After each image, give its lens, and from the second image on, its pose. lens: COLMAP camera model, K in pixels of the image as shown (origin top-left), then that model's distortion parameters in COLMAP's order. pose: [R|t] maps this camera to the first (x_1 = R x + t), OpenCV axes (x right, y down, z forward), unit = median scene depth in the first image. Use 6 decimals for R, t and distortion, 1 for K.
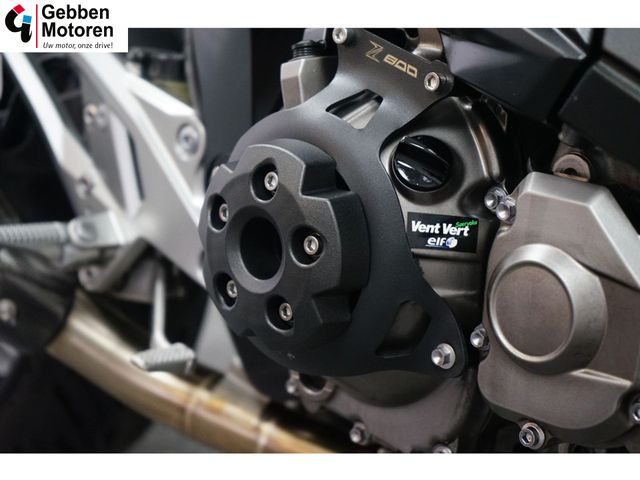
lens RADIAL K [[1312.1, 0, 320.0], [0, 1312.1, 240.0], [0, 0, 1]] dist [-0.057226, -0.094981]
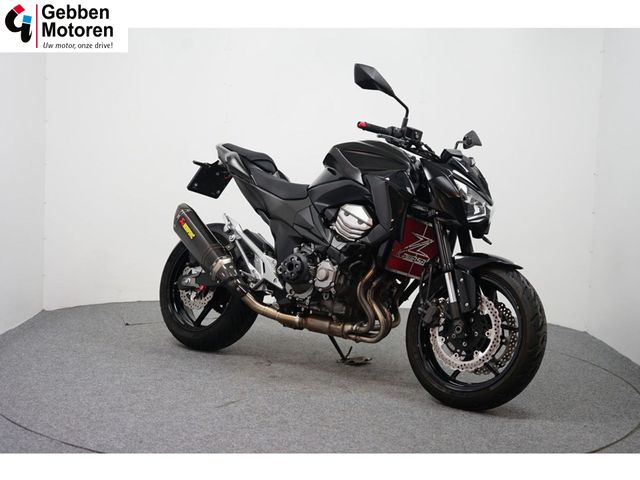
lens RADIAL K [[977.0, 0, 320.0], [0, 977.0, 240.0], [0, 0, 1]] dist [-0.002262, -0.042271]
pose [[0.985860, 0.133680, 0.101038, -0.511076], [-0.096490, 0.945848, -0.309936, 1.753502], [-0.136999, 0.295805, 0.945373, -4.959765]]
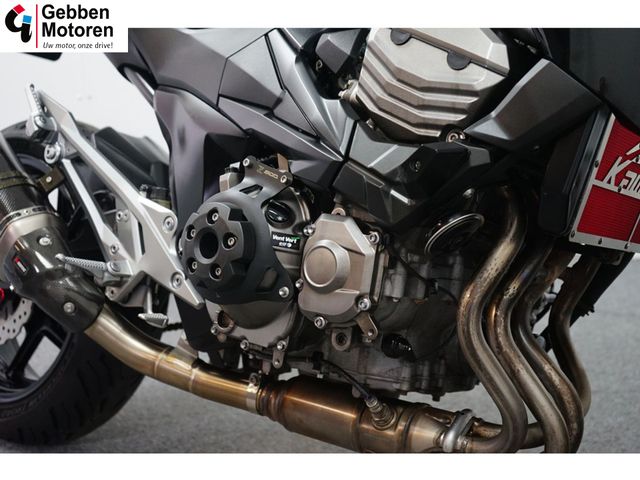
lens RADIAL K [[884.5, 0, 320.0], [0, 884.5, 240.0], [0, 0, 1]] dist [0.005164, 0.030473]
pose [[0.990812, 0.056734, 0.122774, -0.042734], [-0.030263, 0.977749, -0.207586, 0.322591], [-0.131819, 0.201963, 0.970482, -0.574552]]
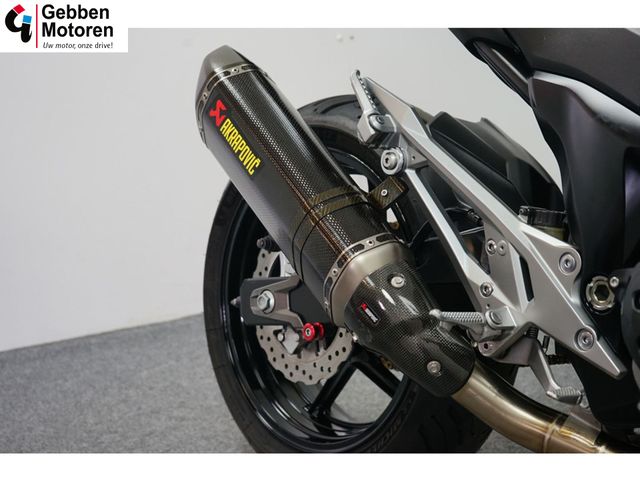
lens RADIAL K [[1084.8, 0, 320.0], [0, 1084.8, 240.0], [0, 0, 1]] dist [-0.000262, 0.023961]
pose [[0.997000, 0.026797, -0.072617, -0.412945], [-0.035047, 0.992766, -0.114835, 0.081090], [0.069014, 0.117035, 0.990727, -0.474112]]
